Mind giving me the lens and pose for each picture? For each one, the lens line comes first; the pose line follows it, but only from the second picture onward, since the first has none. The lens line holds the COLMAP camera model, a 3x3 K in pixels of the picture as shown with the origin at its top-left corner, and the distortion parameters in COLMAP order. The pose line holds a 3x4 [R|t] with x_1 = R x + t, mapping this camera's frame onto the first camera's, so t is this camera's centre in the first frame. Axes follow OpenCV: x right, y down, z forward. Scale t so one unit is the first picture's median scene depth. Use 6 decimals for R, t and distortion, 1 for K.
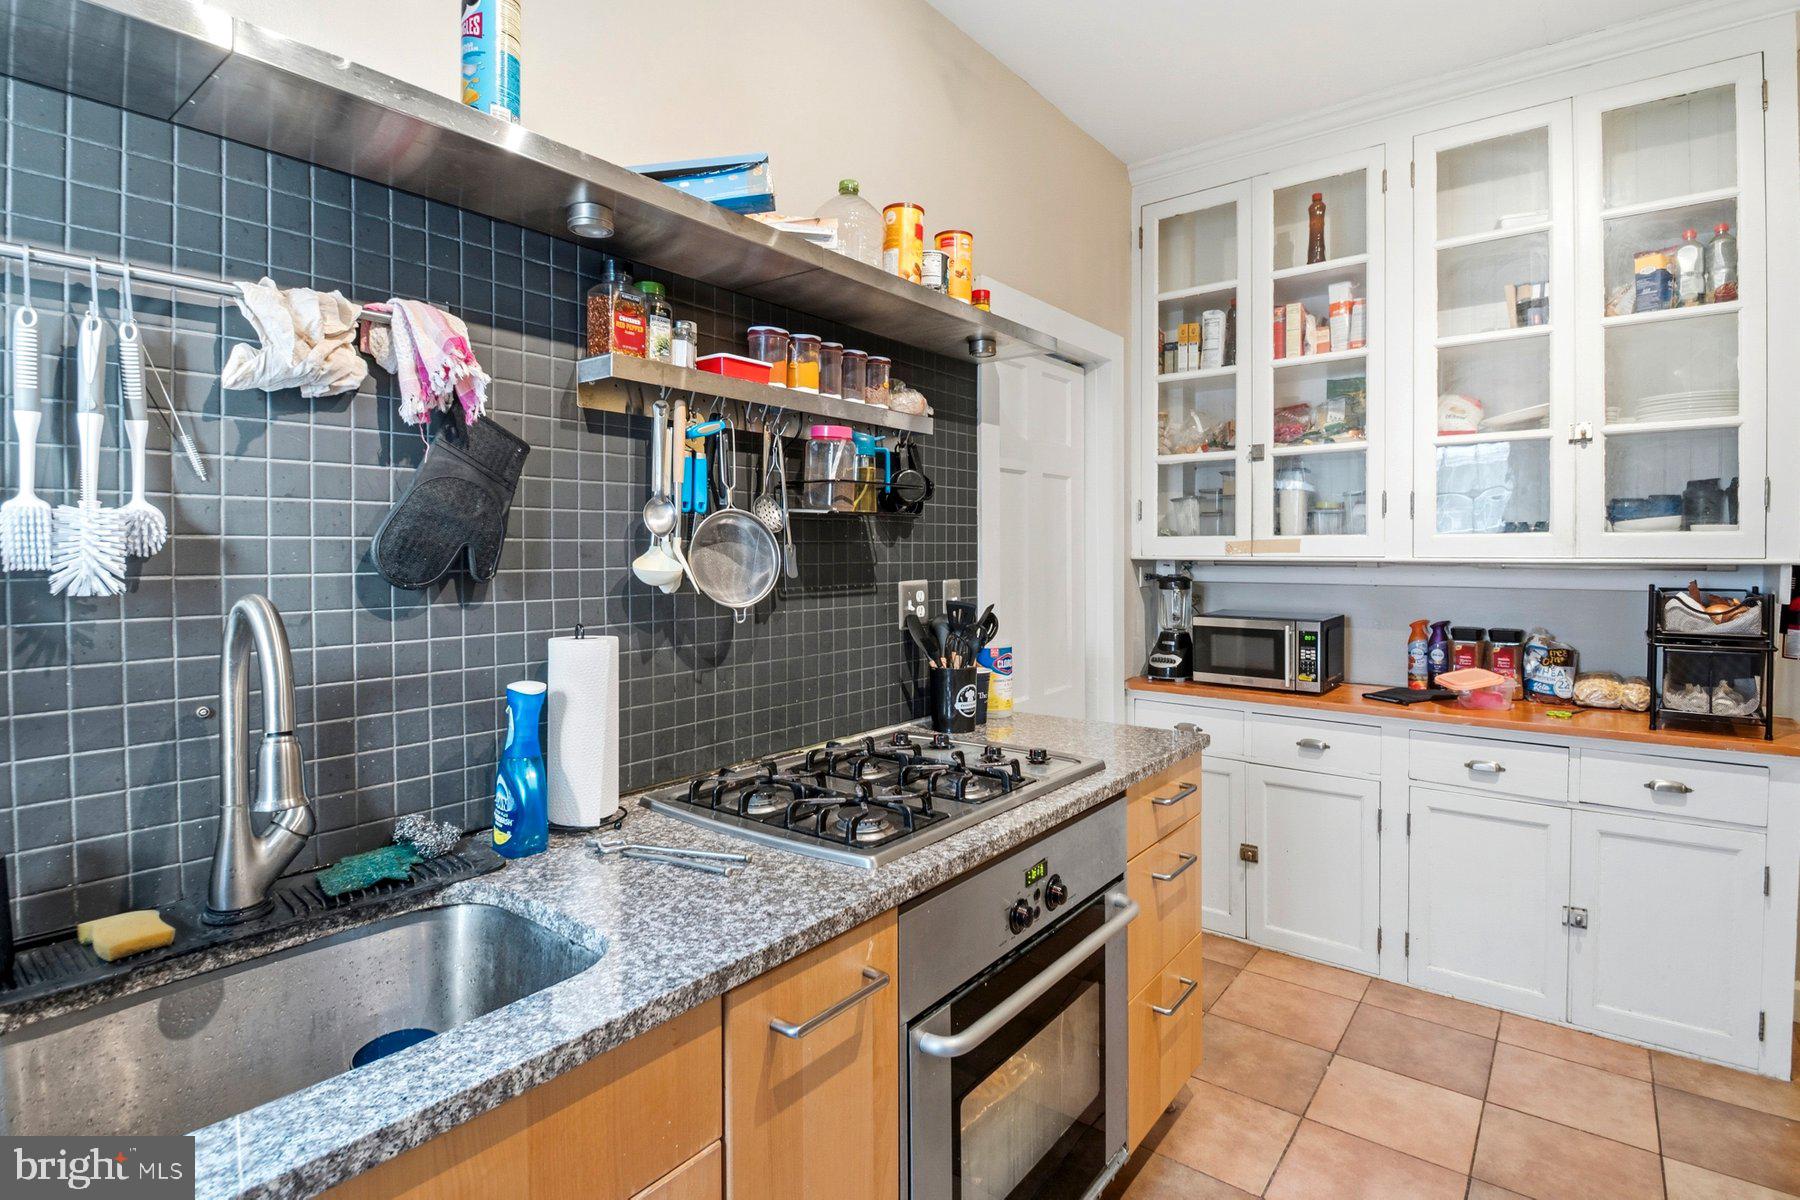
lens RADIAL K [[789.3, 0, 873.6], [0, 789.3, 582.9], [0, 0, 1]] dist [0.001953, -0.000093]
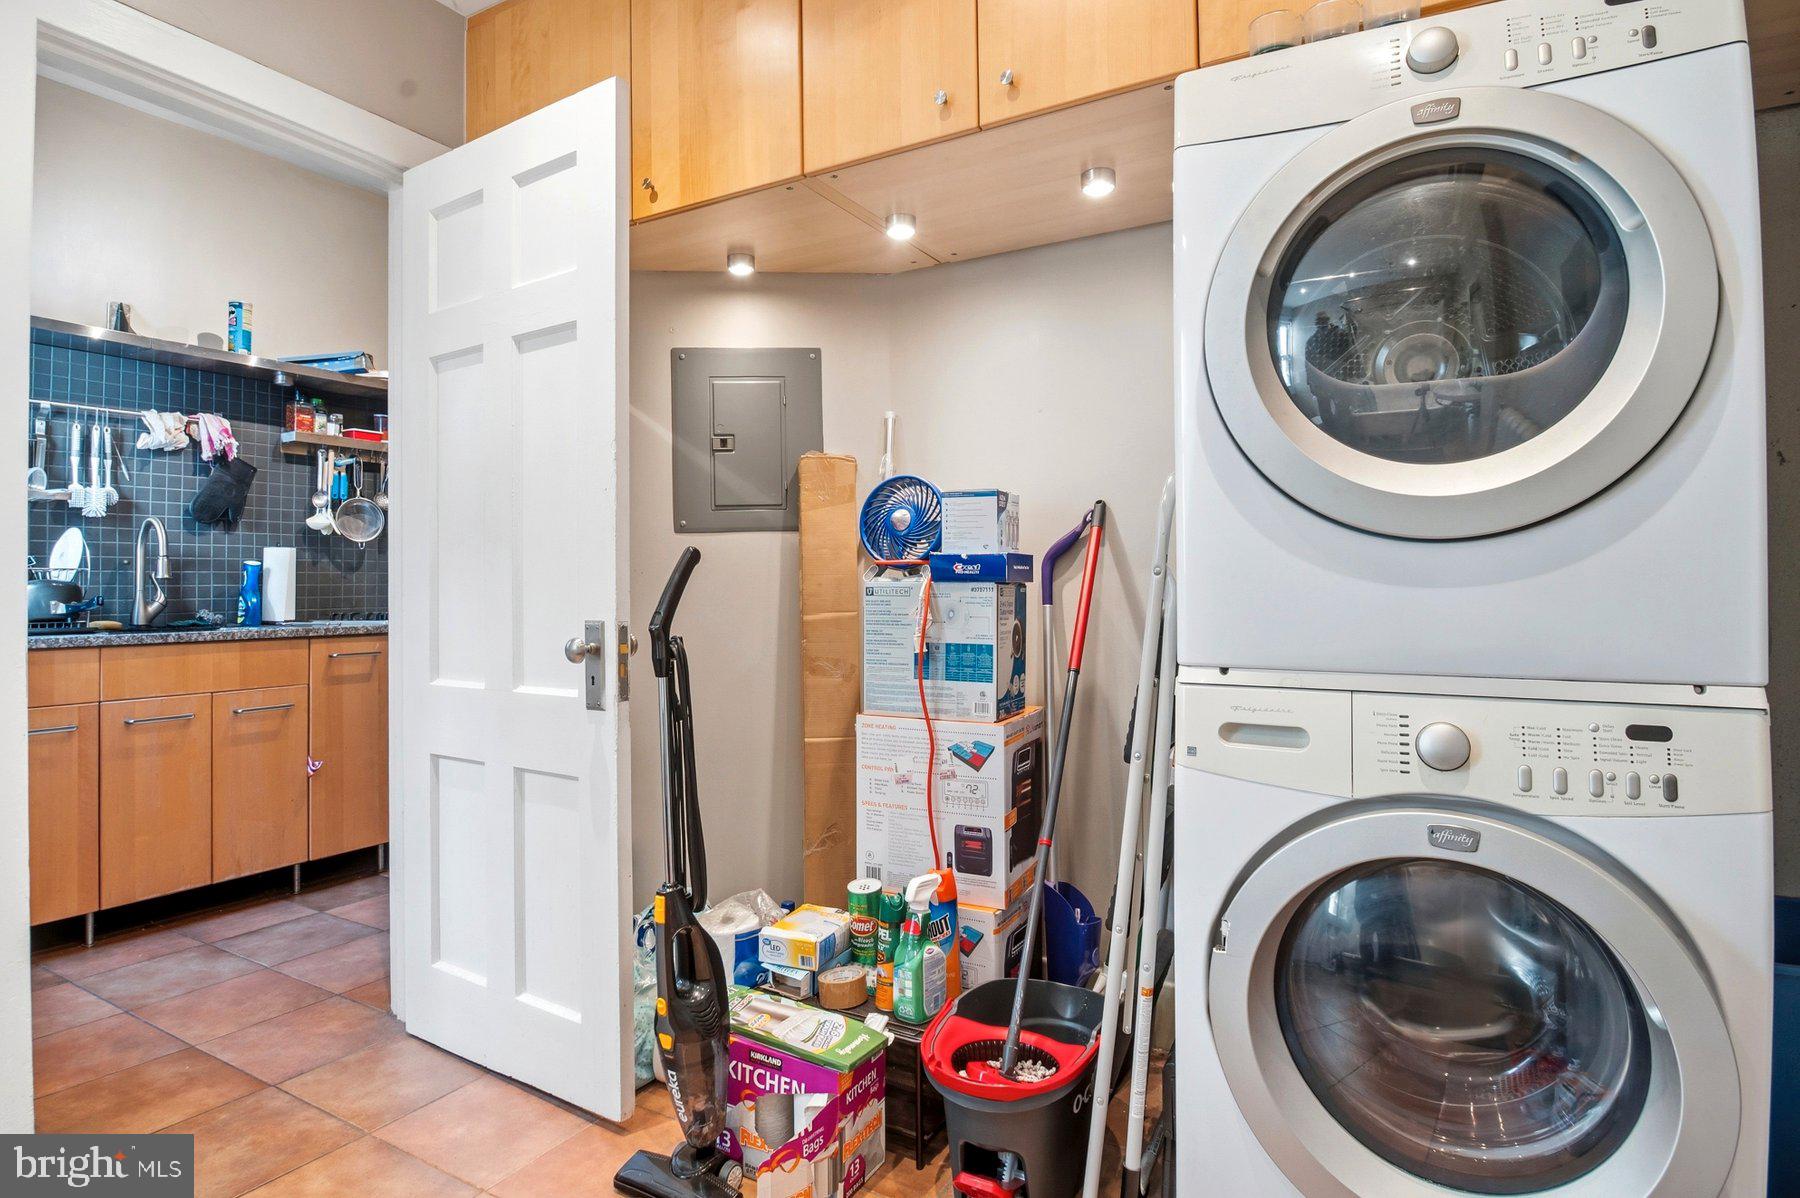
lens RADIAL K [[954.9, 0, 900.0], [0, 954.9, 599.0], [0, 0, 1]] dist [-0.002461, -0.001723]
pose [[0.992421, -0.003783, 0.122830, 1.236792], [0.008009, 0.999392, -0.033929, 0.362748], [-0.122626, 0.034656, 0.991848, -2.269143]]
